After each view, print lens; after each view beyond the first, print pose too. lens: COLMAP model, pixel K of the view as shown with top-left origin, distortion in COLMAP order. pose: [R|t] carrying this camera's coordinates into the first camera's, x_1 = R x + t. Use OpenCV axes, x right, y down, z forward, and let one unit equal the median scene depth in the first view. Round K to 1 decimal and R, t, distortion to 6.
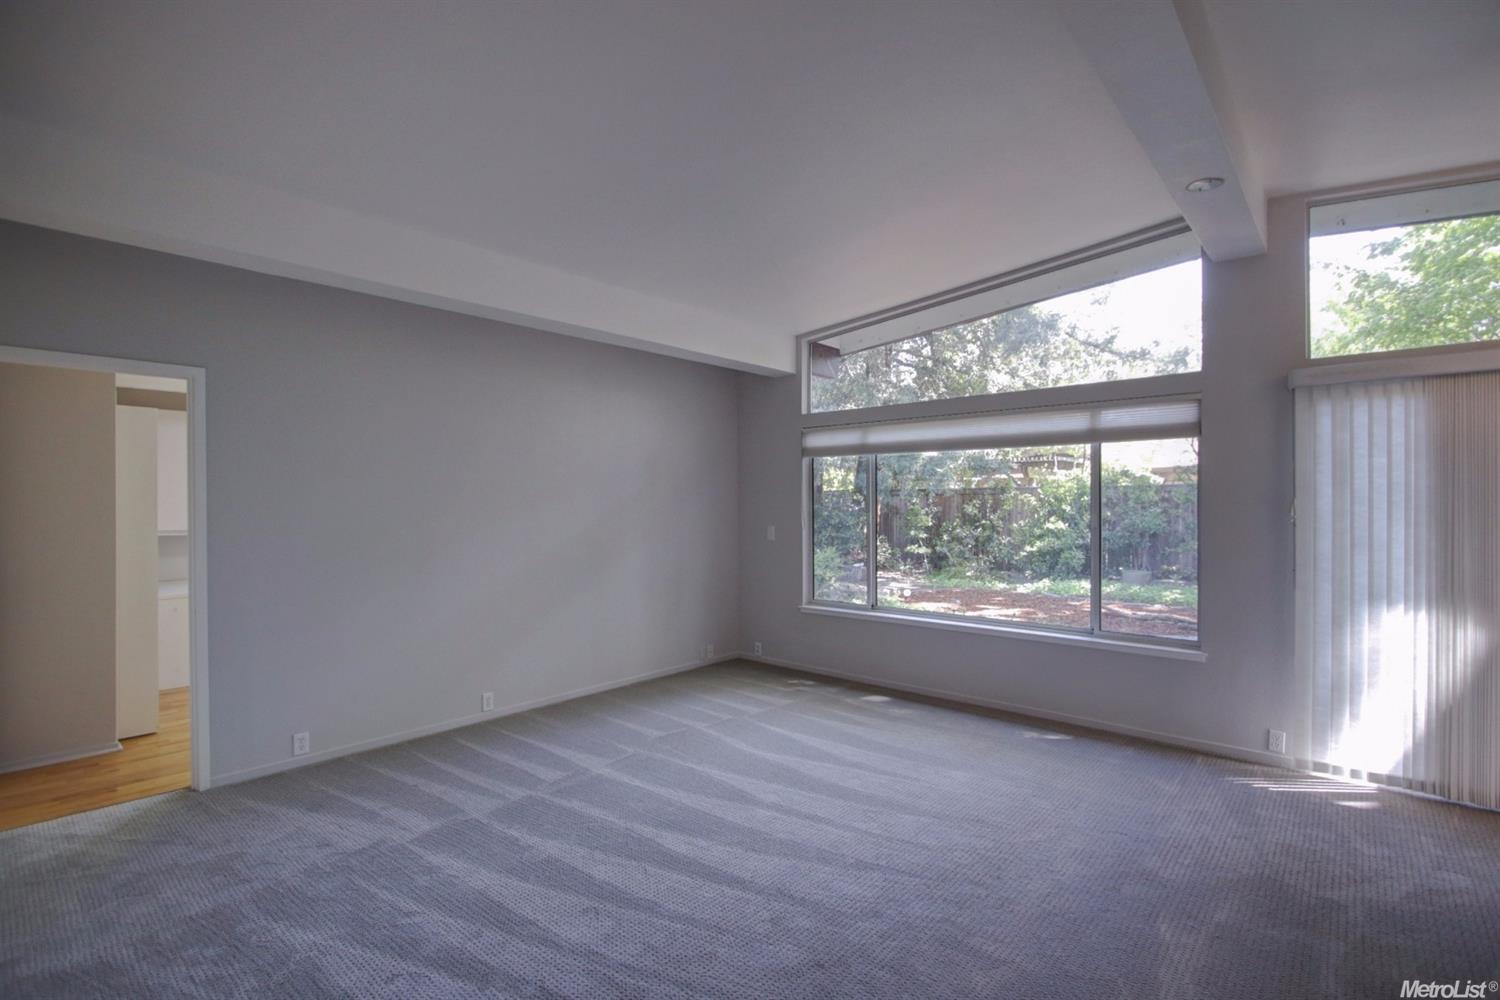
lens RADIAL K [[686.7, 0, 798.6], [0, 686.7, 503.4], [0, 0, 1]] dist [-0.015786, 0.000264]
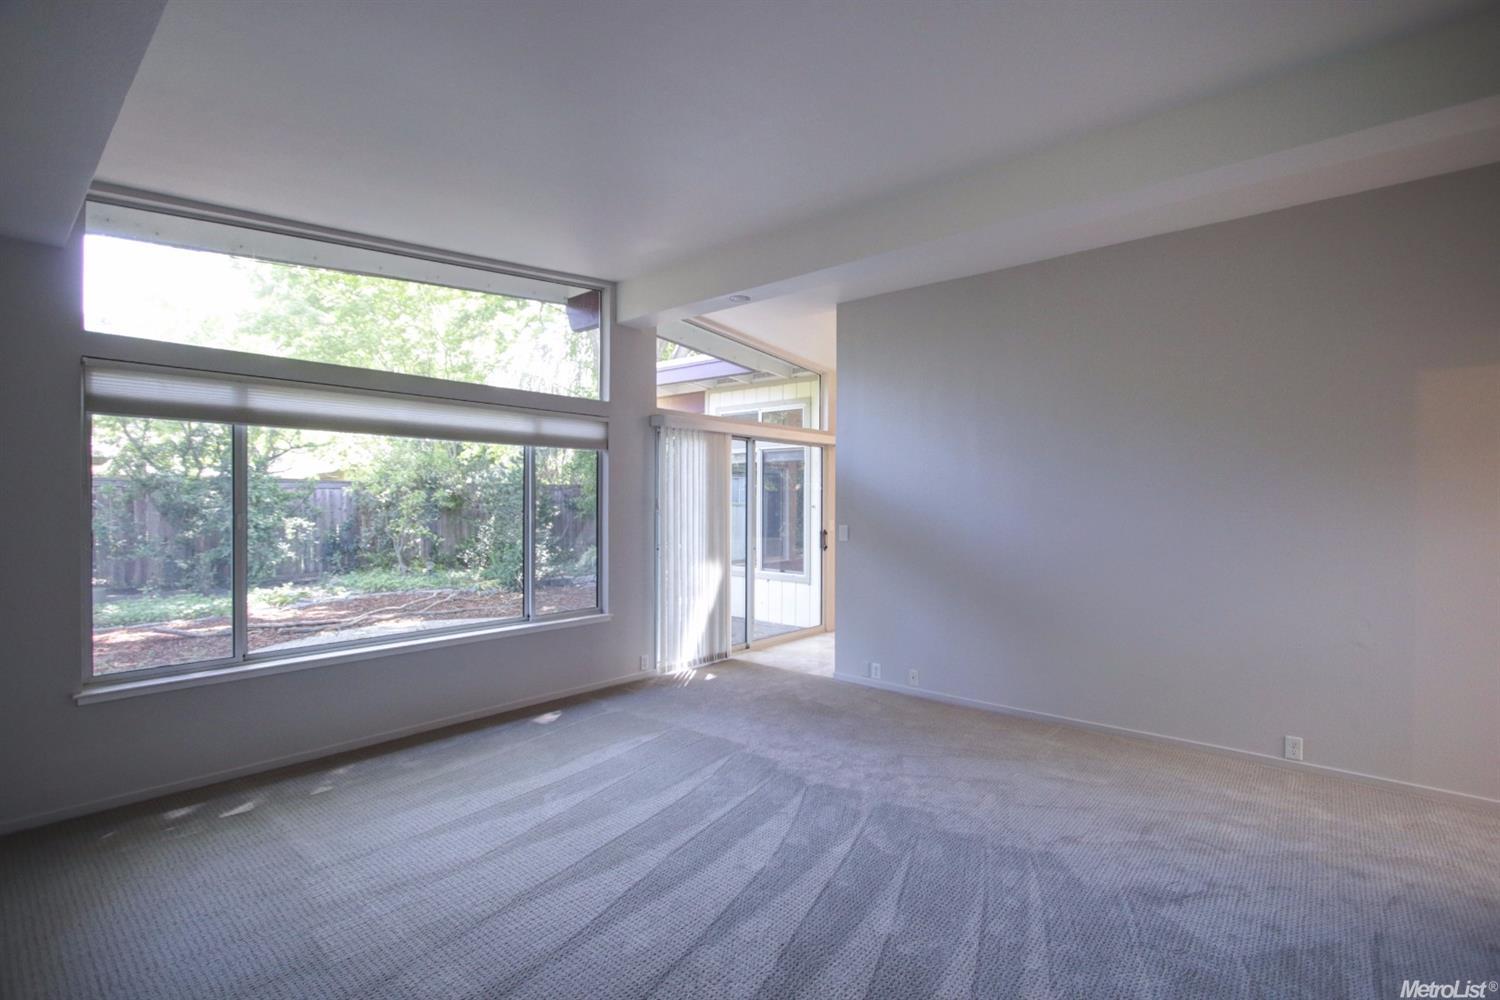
lens RADIAL K [[686.7, 0, 798.6], [0, 686.7, 503.4], [0, 0, 1]] dist [-0.015786, 0.000264]
pose [[-0.006704, -0.002678, 0.999974, -0.623536], [-0.007418, 0.999969, 0.002628, -0.002271], [-0.999950, -0.007401, -0.006724, 0.535053]]
